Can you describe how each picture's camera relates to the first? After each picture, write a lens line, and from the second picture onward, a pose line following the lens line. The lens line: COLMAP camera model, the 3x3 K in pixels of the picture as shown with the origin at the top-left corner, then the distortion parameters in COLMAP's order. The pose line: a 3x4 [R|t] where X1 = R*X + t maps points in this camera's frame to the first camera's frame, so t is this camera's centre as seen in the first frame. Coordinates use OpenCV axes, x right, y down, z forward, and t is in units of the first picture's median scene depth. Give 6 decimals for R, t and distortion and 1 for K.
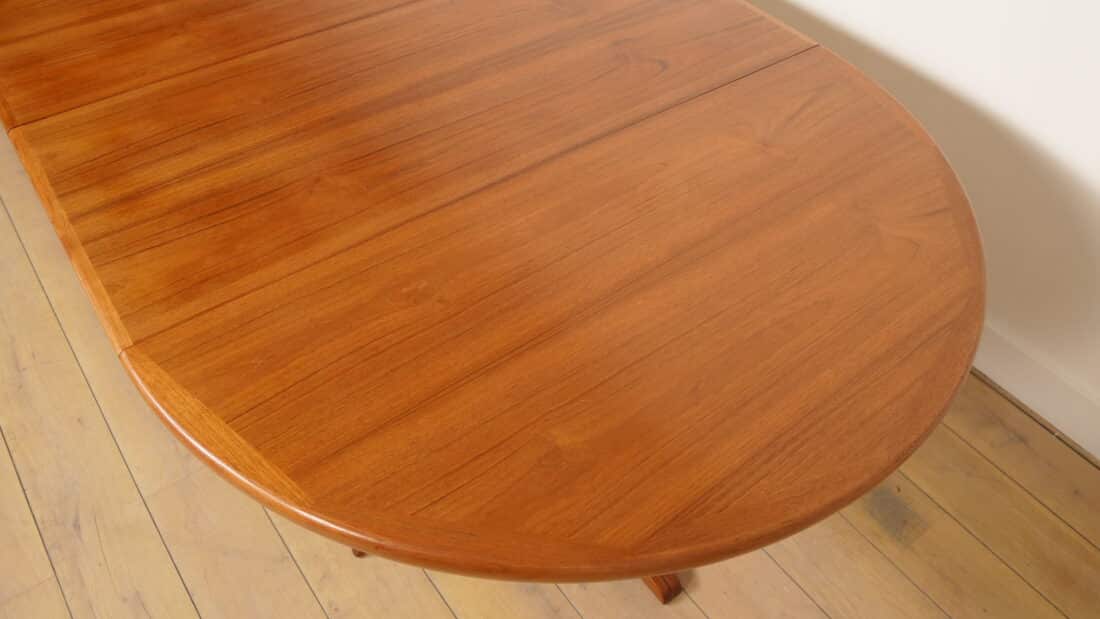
lens RADIAL K [[808.2, 0, 550.0], [0, 808.2, 309.5], [0, 0, 1]] dist [-0.059652, 0.039342]
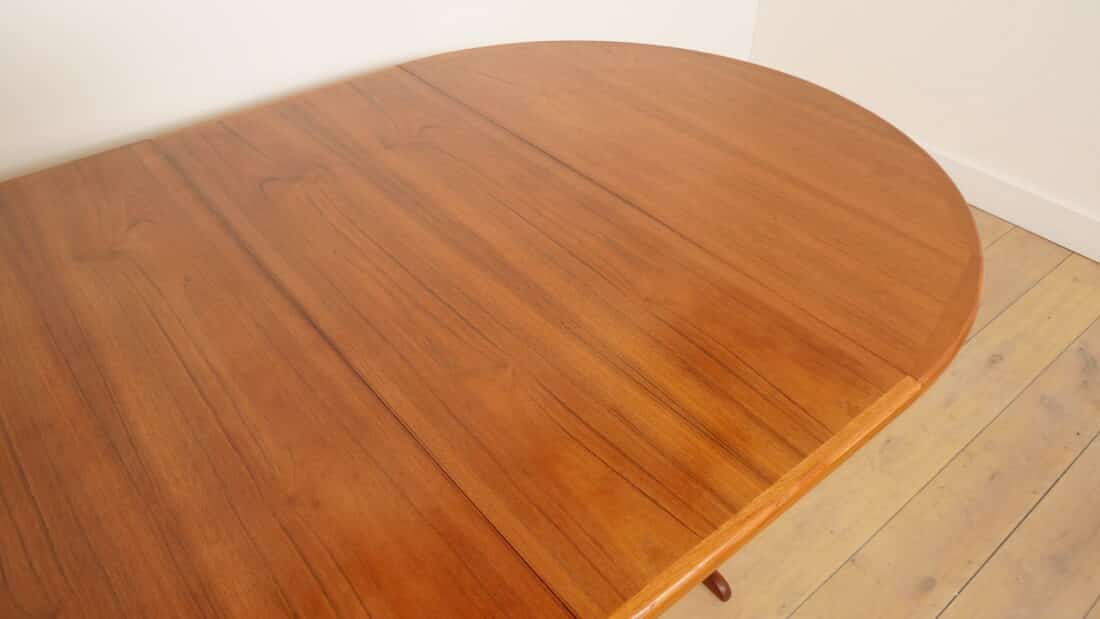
lens RADIAL K [[808.2, 0, 550.0], [0, 808.2, 309.5], [0, 0, 1]] dist [-0.059652, 0.039342]
pose [[-0.032212, -0.671130, 0.740639, -0.998671], [0.741502, 0.480828, 0.467952, -0.686916], [-0.670177, 0.564259, 0.482156, 0.612429]]
